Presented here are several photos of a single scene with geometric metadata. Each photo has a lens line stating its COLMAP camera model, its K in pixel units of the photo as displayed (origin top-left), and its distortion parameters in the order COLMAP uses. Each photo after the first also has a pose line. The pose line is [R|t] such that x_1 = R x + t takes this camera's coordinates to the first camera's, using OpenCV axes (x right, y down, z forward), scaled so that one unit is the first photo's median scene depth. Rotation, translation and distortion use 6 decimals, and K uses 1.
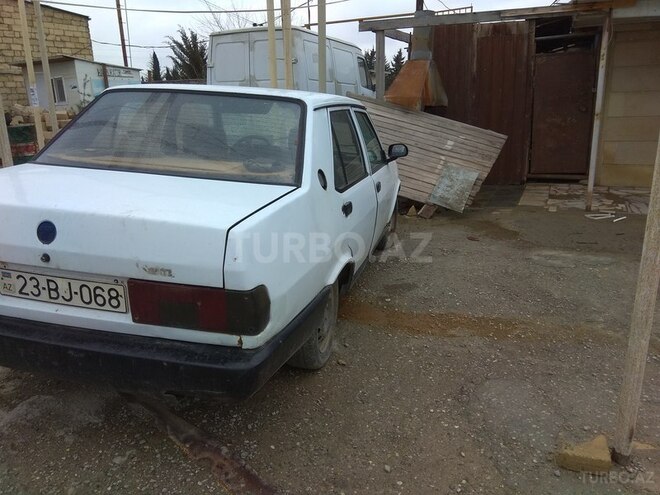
lens RADIAL K [[501.4, 0, 330.0], [0, 501.4, 247.5], [0, 0, 1]] dist [0.121209, -0.206905]
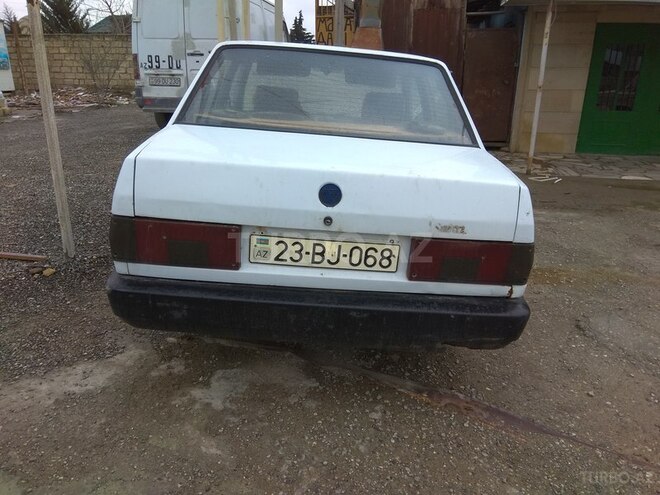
lens RADIAL K [[501.4, 0, 330.0], [0, 501.4, 247.5], [0, 0, 1]] dist [0.121209, -0.206905]
pose [[0.966269, -0.050370, 0.252561, -0.775176], [0.035279, 0.997330, 0.063933, 0.009302], [-0.255107, -0.052867, 0.965466, 0.055078]]
